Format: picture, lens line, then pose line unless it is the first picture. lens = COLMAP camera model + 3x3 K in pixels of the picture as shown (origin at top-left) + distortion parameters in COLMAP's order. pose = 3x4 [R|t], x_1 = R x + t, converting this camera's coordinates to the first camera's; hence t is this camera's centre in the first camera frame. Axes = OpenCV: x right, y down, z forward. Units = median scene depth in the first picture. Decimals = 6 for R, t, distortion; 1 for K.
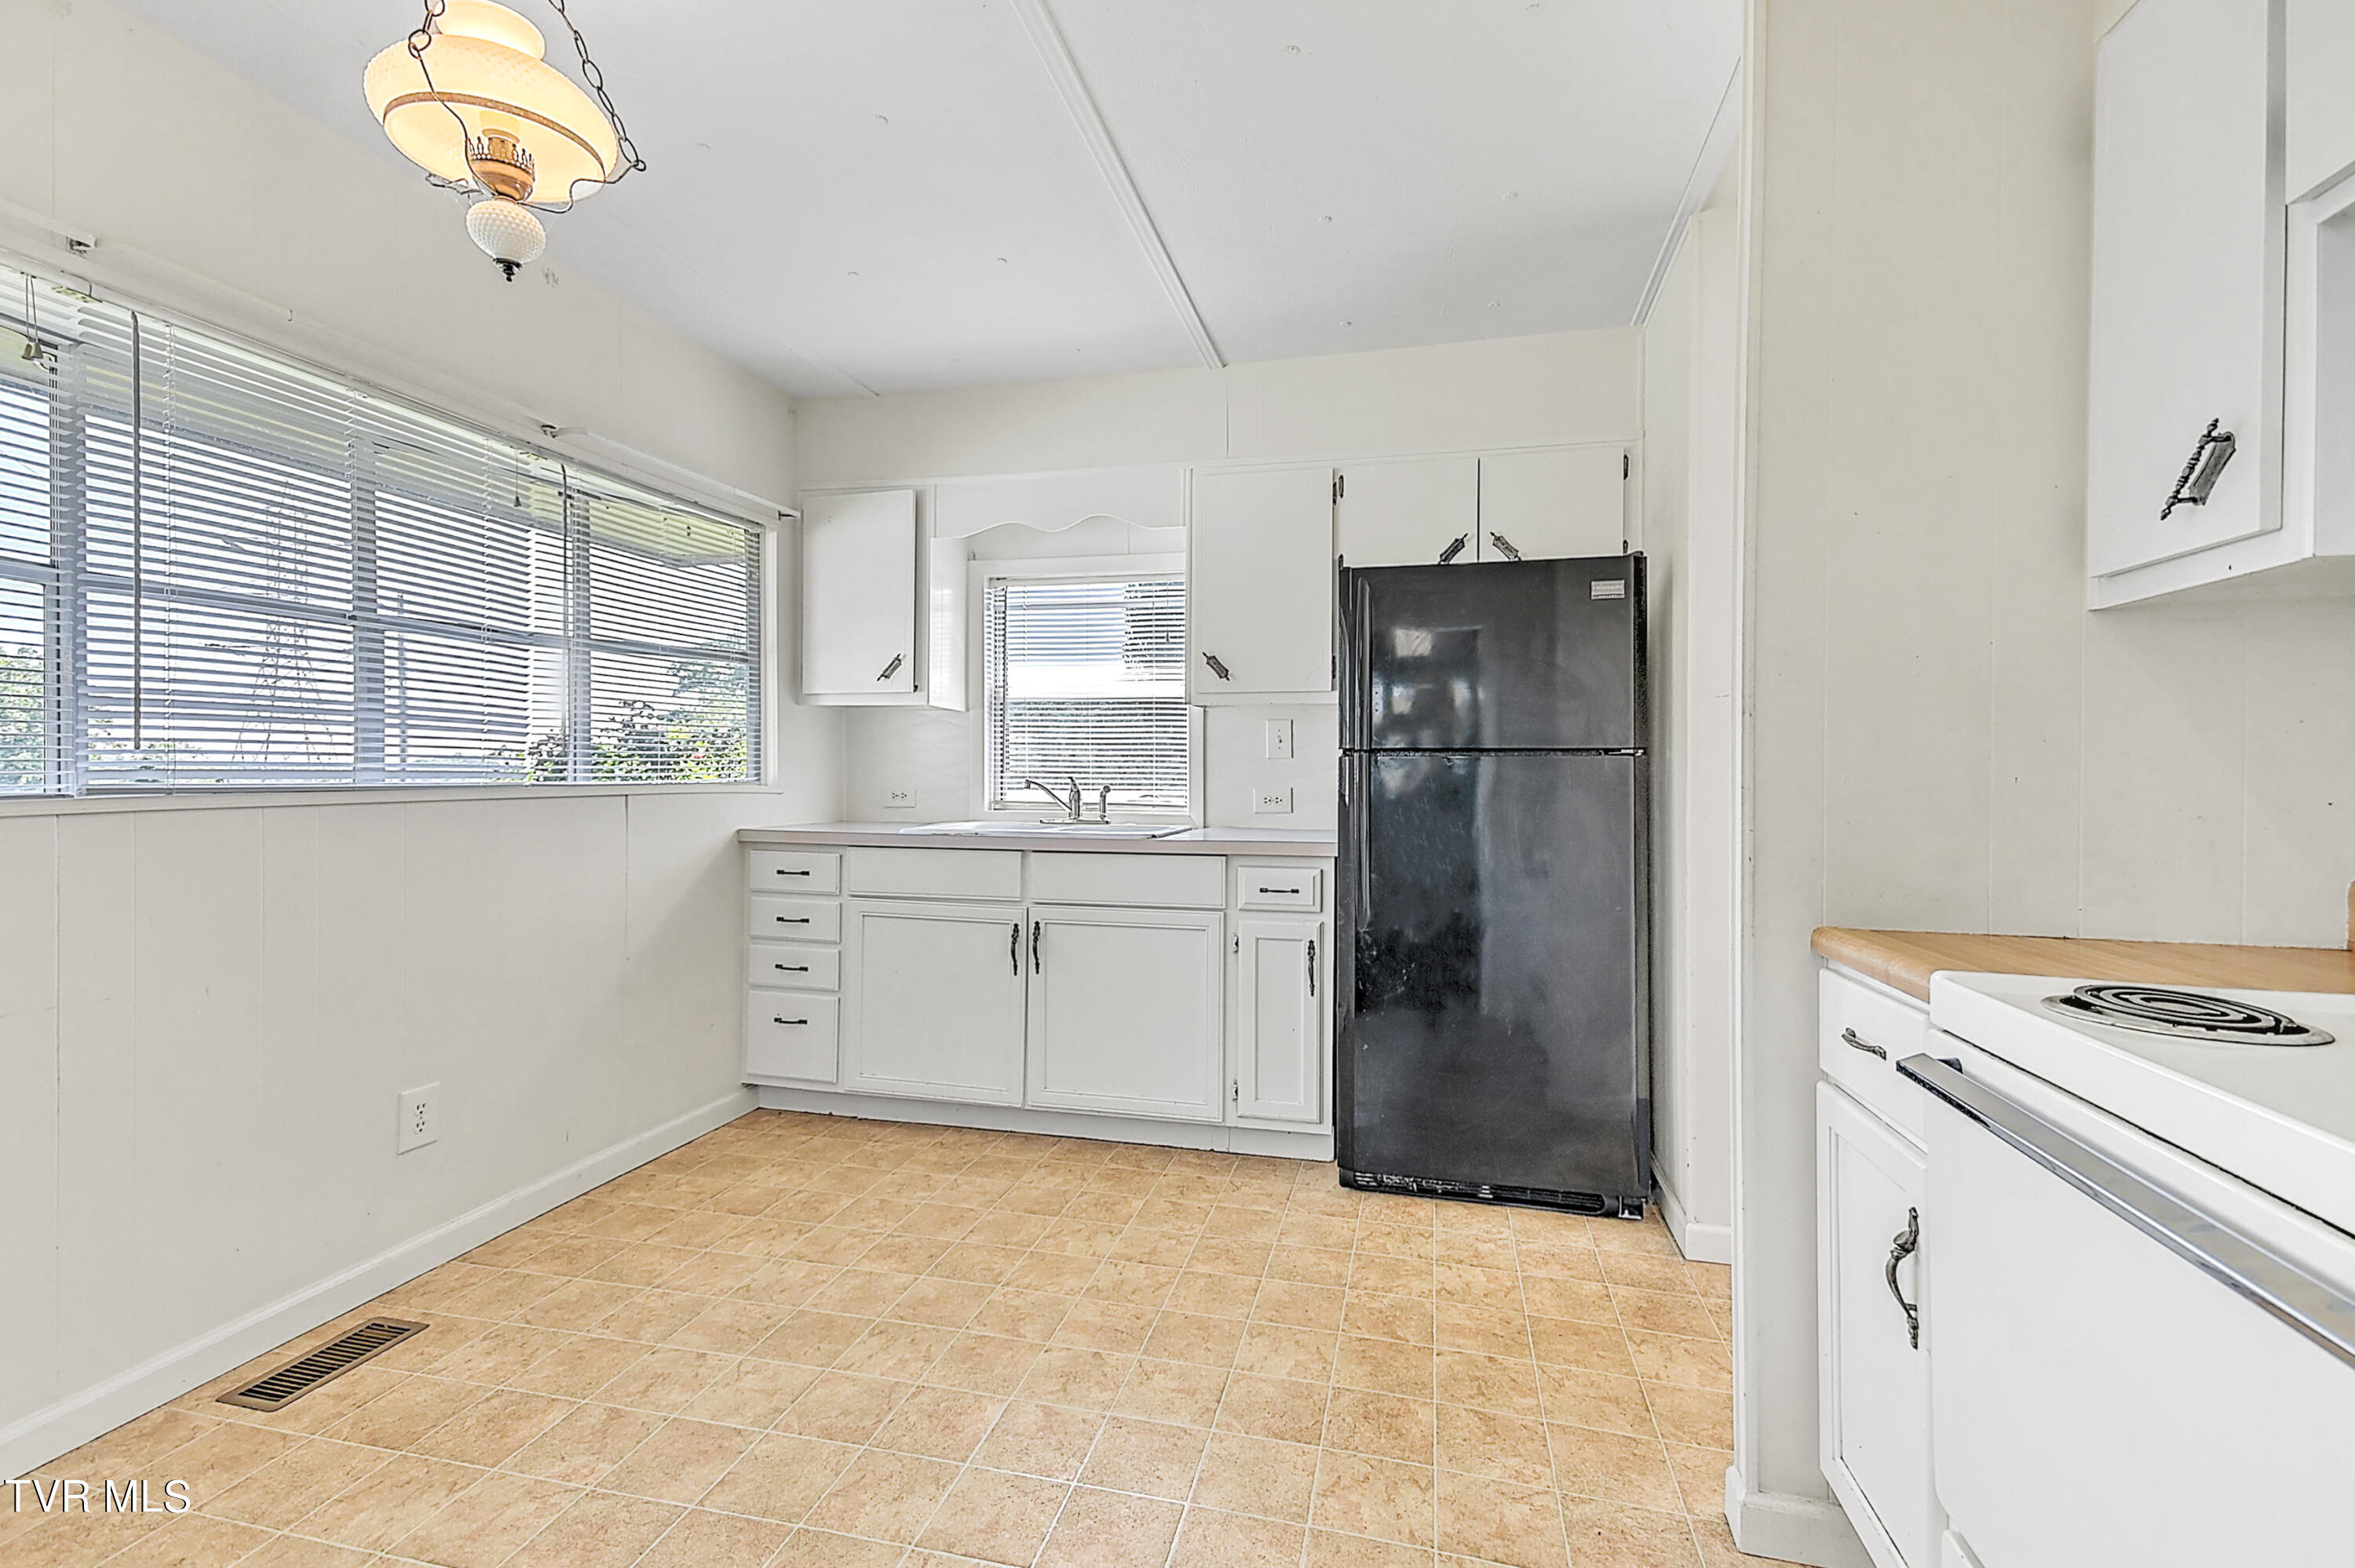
lens RADIAL K [[1038.0, 0, 1160.0], [0, 1038.0, 772.7], [0, 0, 1]] dist [0.015533, -0.005375]
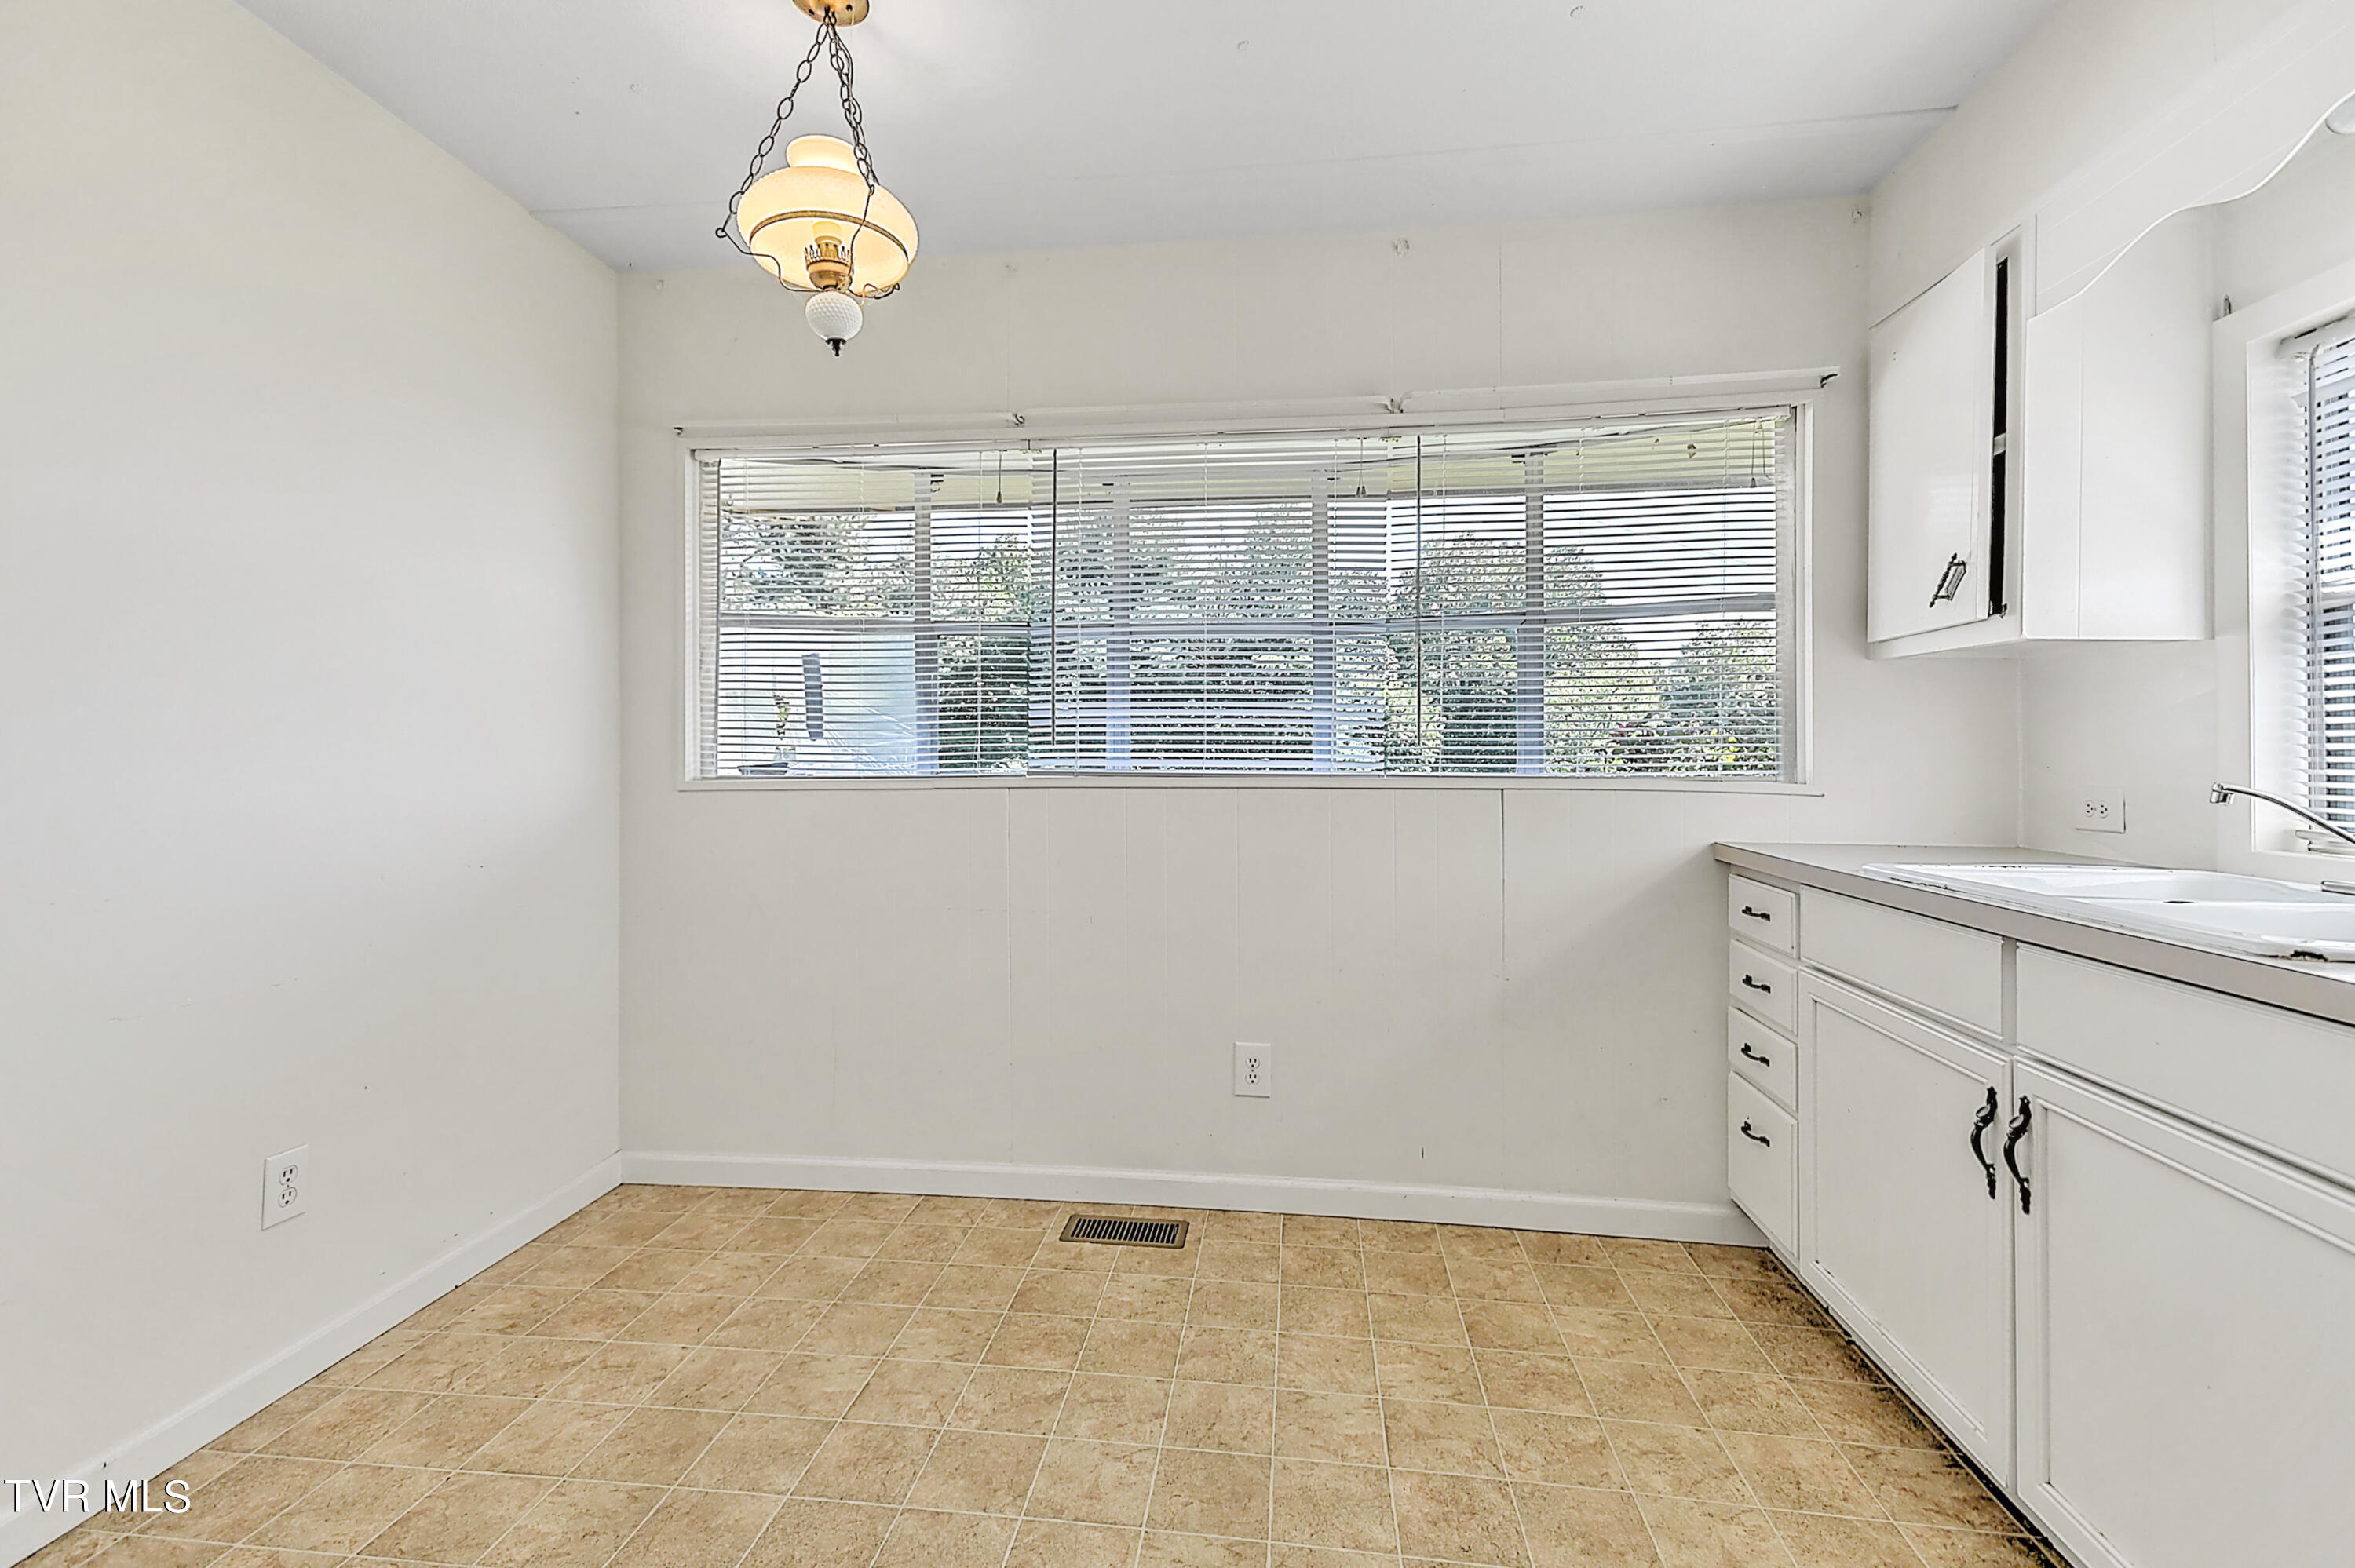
lens RADIAL K [[1038.0, 0, 1170.6], [0, 1038.0, 754.7], [0, 0, 1]] dist [0.015533, -0.005375]
pose [[0.119983, -0.003205, -0.992771, 0.342741], [-0.004806, 0.999981, -0.003809, -0.002760], [0.992764, 0.005228, 0.119965, 0.685501]]
